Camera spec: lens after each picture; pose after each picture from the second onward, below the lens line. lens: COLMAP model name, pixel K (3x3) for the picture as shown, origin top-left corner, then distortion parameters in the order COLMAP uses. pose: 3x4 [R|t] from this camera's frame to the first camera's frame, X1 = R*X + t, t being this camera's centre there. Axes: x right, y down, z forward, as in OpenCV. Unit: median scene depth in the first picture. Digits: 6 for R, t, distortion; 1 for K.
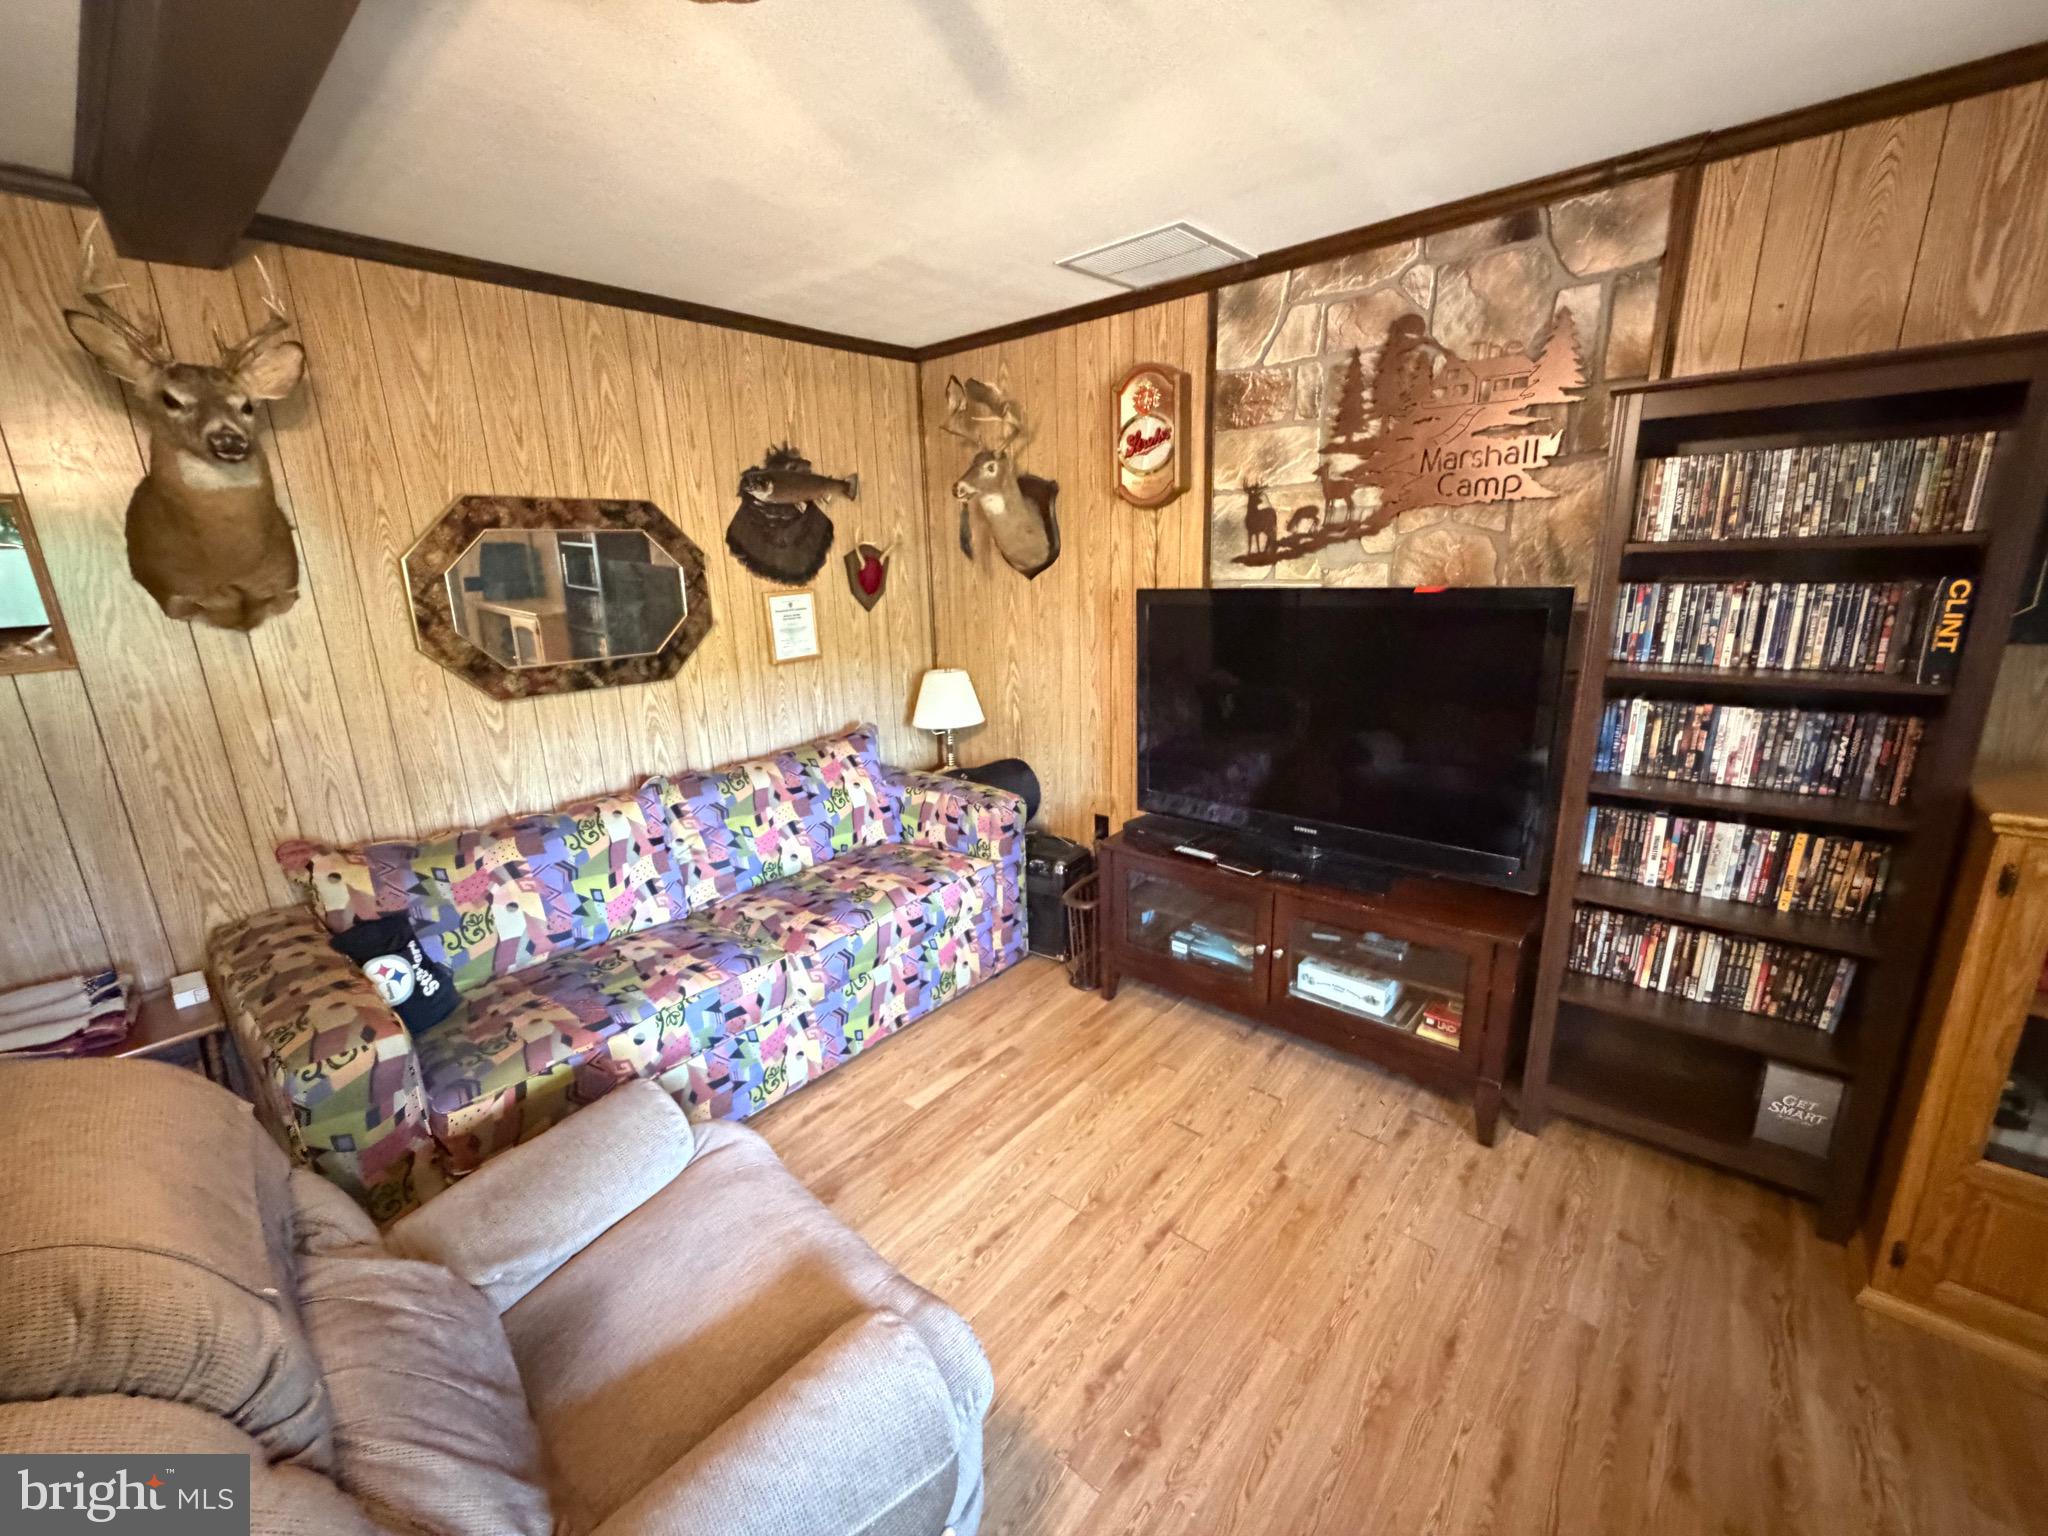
lens RADIAL K [[817.7, 0, 1025.7], [0, 817.7, 765.1], [0, 0, 1]] dist [-0.000575, 0.000412]
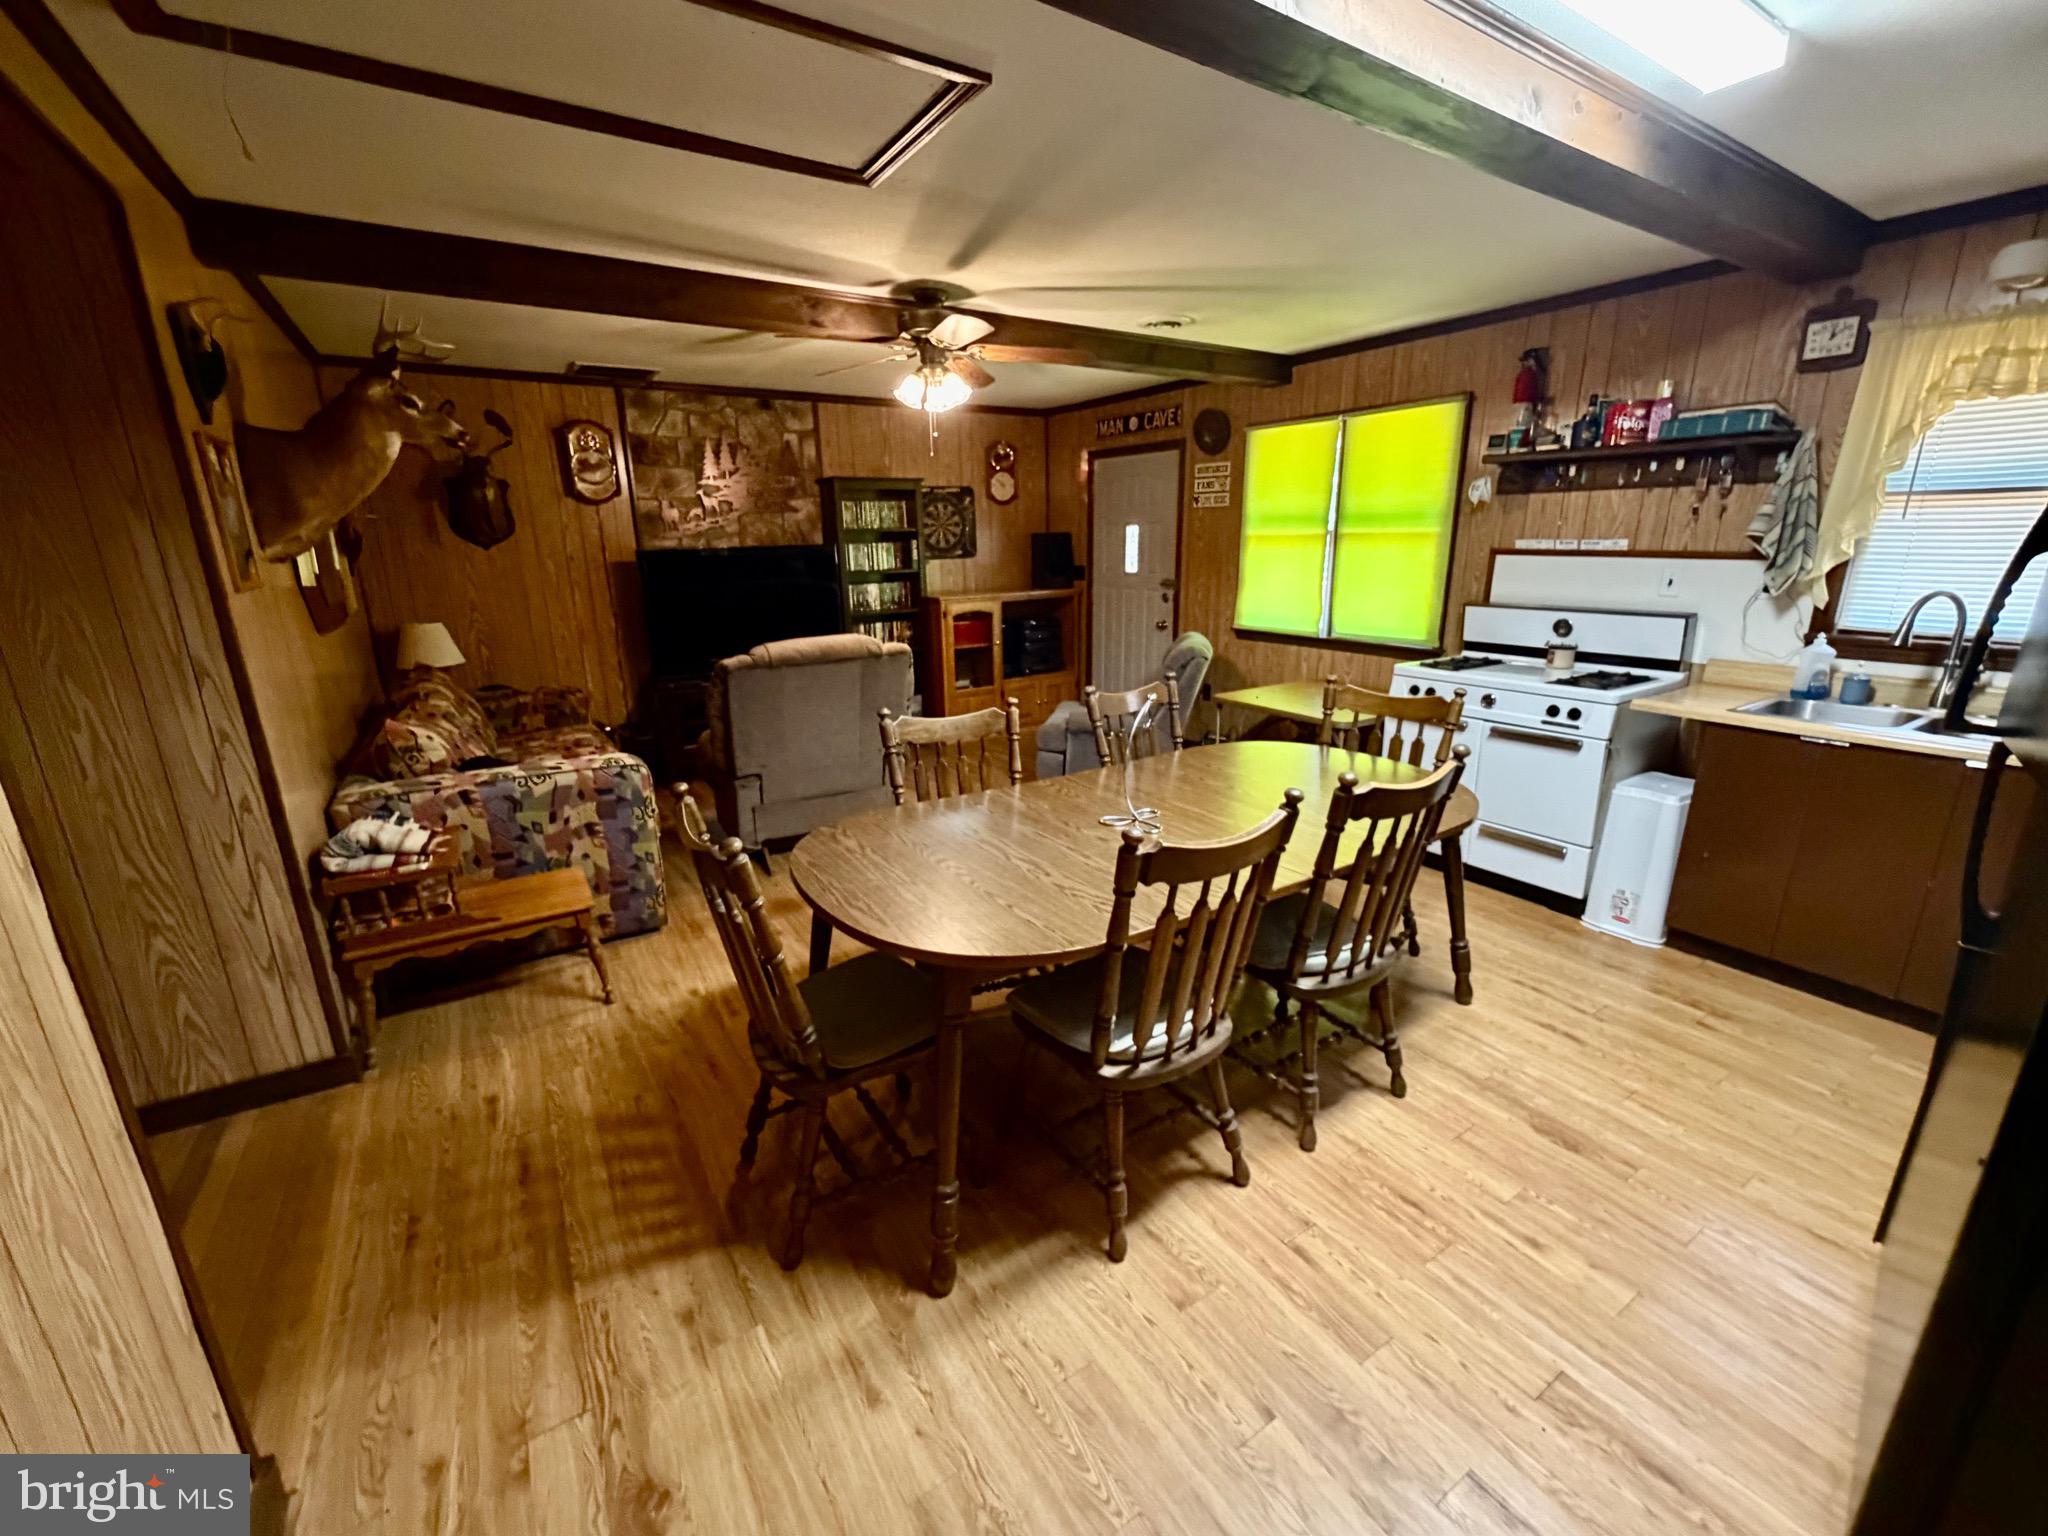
lens RADIAL K [[817.7, 0, 1011.8], [0, 817.7, 772.2], [0, 0, 1]] dist [-0.000575, 0.000412]
pose [[0.282978, -0.241756, 0.928158, -1.708489], [0.248420, 0.953164, 0.172531, 0.178428], [-0.926397, 0.181750, 0.329782, -0.331640]]
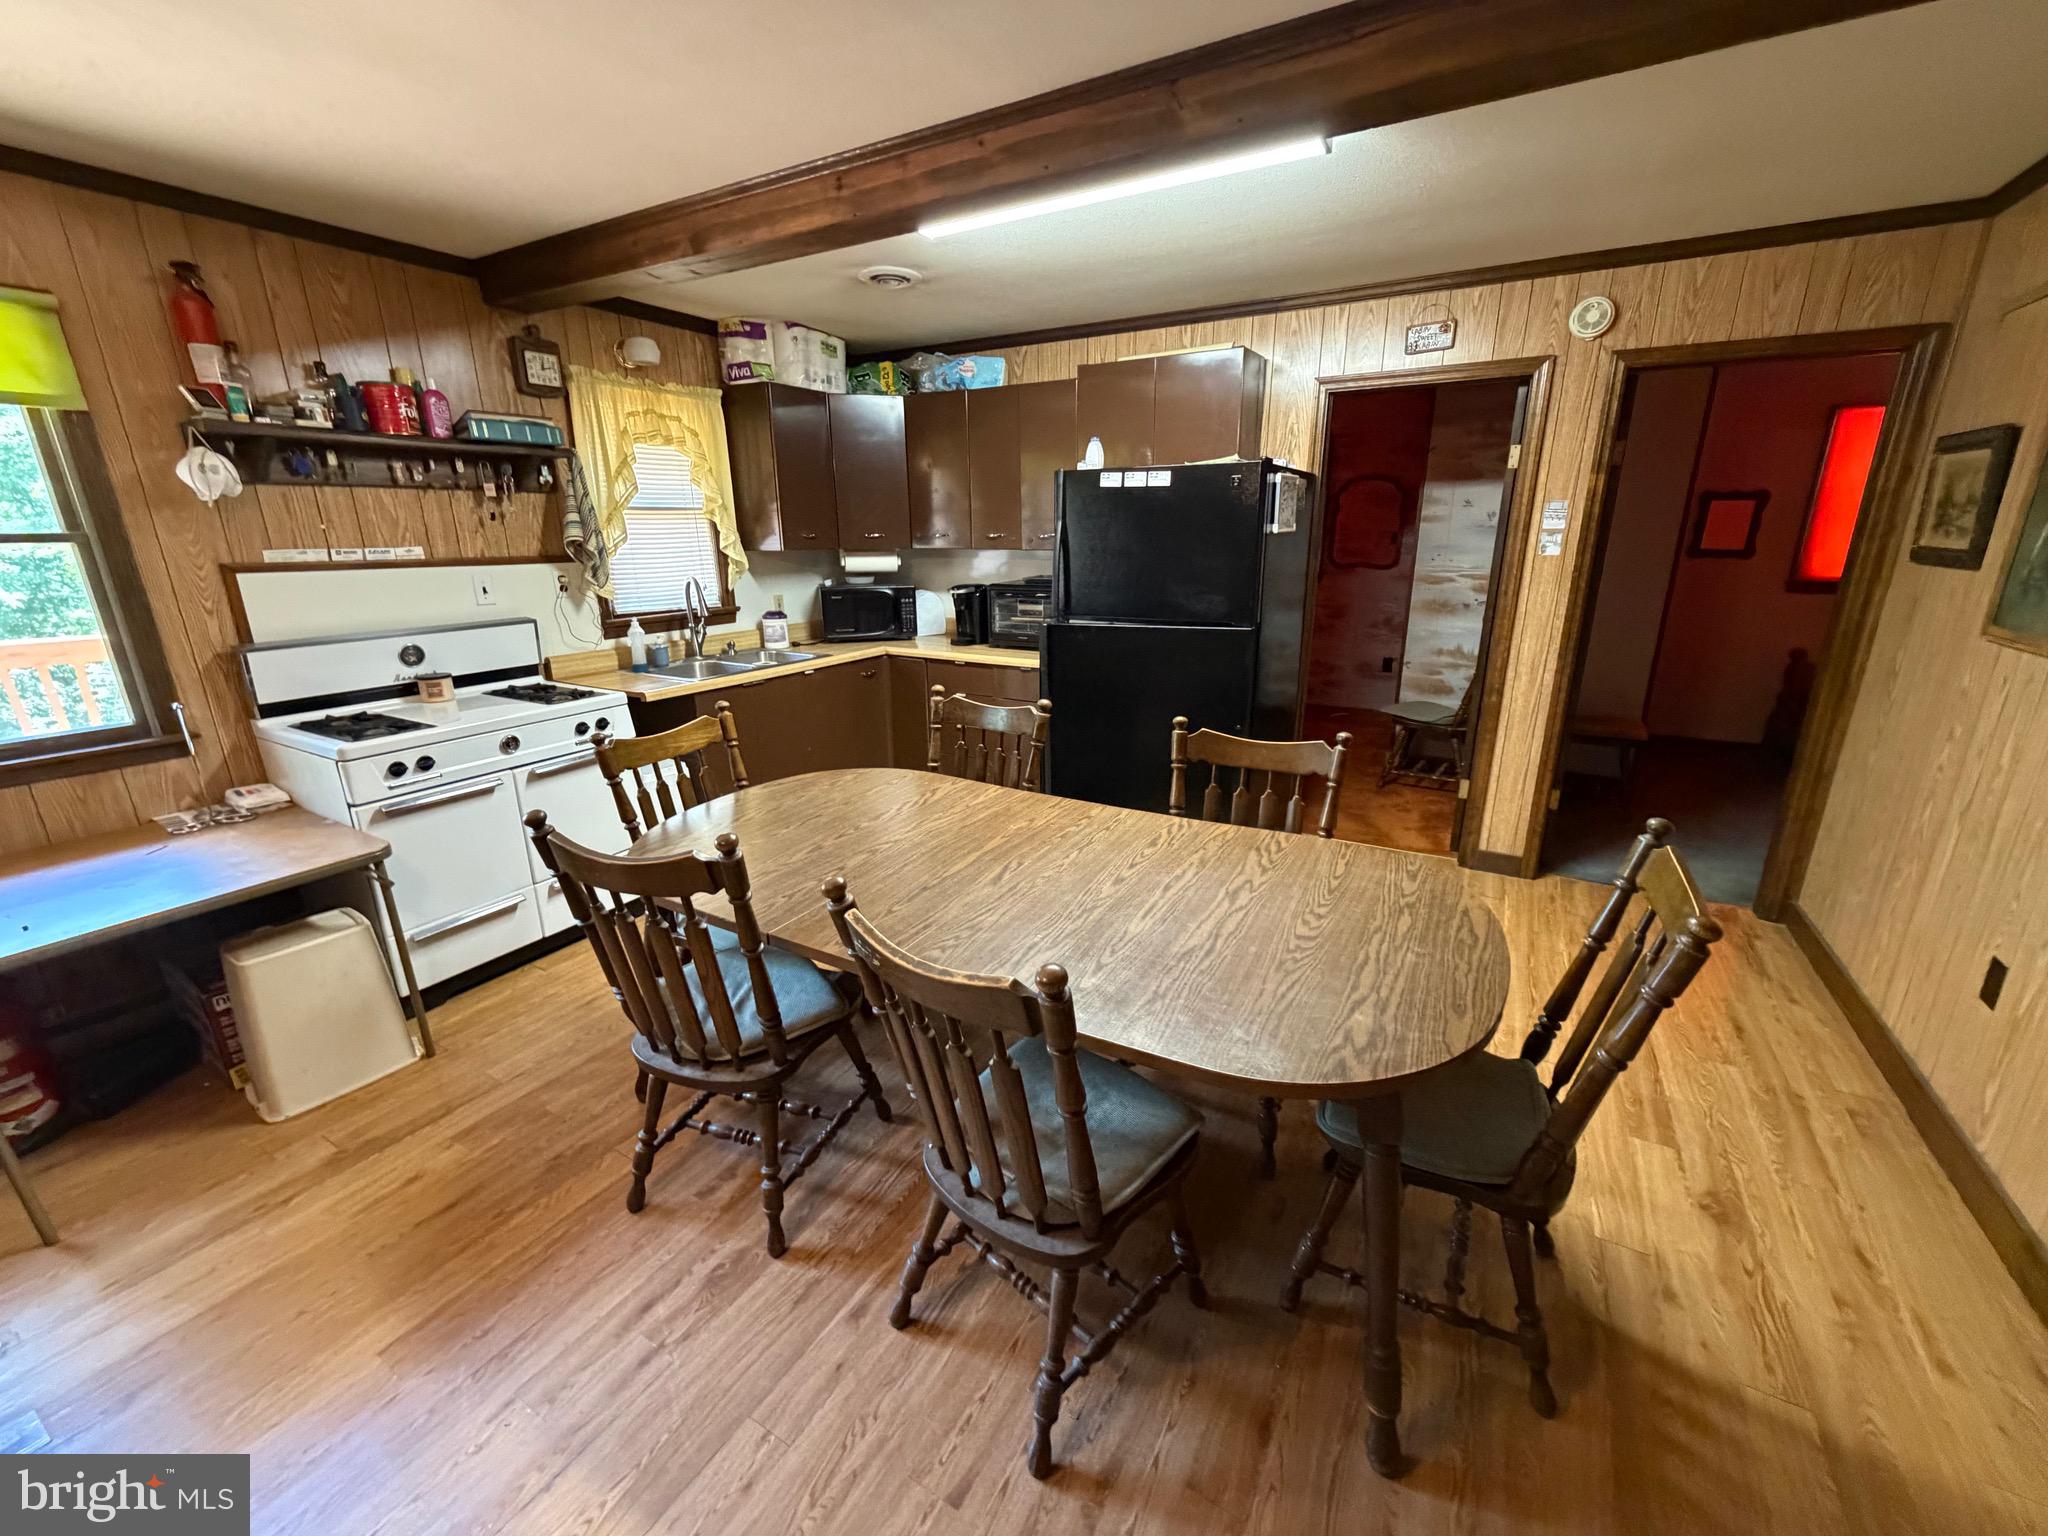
lens RADIAL K [[817.7, 0, 1030.2], [0, 817.7, 771.3], [0, 0, 1]] dist [-0.000575, 0.000412]
pose [[-0.981894, 0.089854, -0.166767, -0.608989], [-0.010687, 0.852669, 0.522342, -0.076136], [0.189131, 0.514667, -0.836270, 0.501410]]
